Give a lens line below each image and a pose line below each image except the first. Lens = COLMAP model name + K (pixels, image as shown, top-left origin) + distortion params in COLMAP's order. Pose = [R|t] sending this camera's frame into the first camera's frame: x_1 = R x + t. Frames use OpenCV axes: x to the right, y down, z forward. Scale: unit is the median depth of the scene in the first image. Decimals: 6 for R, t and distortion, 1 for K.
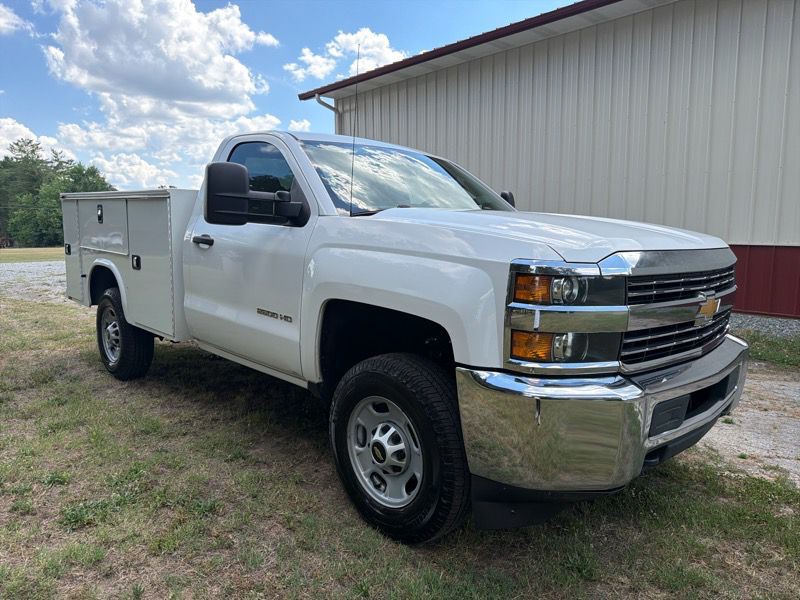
lens RADIAL K [[571.6, 0, 400.8], [0, 571.6, 295.8], [0, 0, 1]] dist [0.020322, -0.034109]
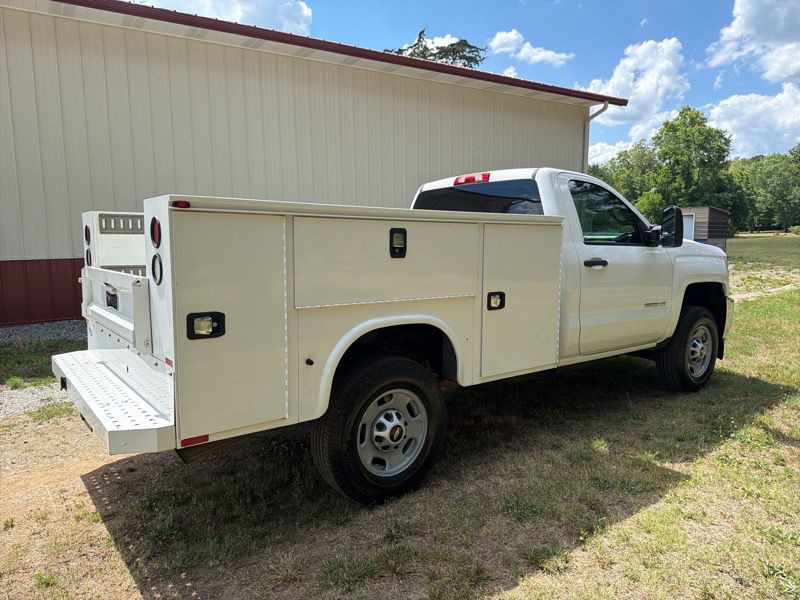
lens RADIAL K [[563.2, 0, 400.8], [0, 563.2, 298.9], [0, 0, 1]] dist [0.040145, 0.001742]
pose [[0.127584, -0.125867, 0.983809, -2.051435], [0.130752, 0.985392, 0.109113, -0.271547], [-0.983172, 0.114714, 0.142177, 1.666318]]
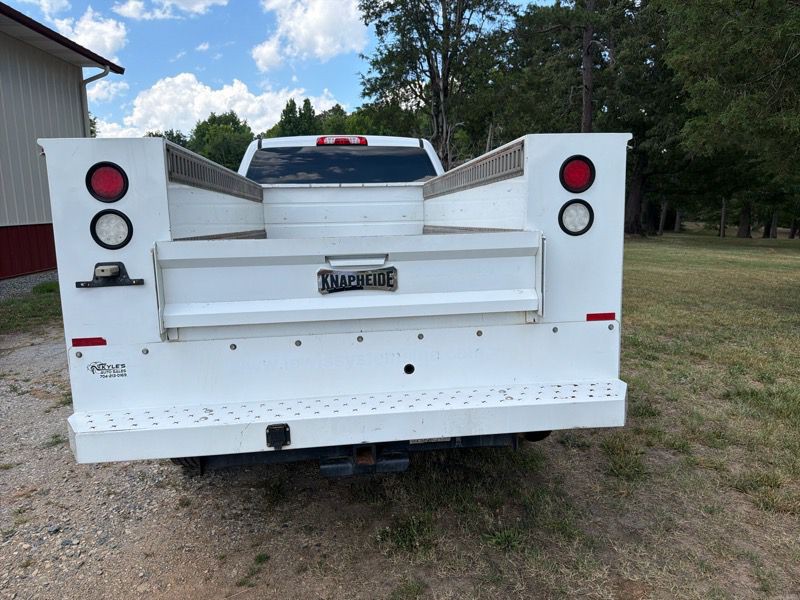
lens RADIAL K [[567.1, 0, 407.3], [0, 567.1, 299.2], [0, 0, 1]] dist [0.020510, -0.031496]
pose [[-0.791399, -0.091724, 0.604379, -1.486555], [0.085331, 0.962423, 0.257799, -0.385848], [-0.605314, 0.255594, -0.753834, 2.982823]]
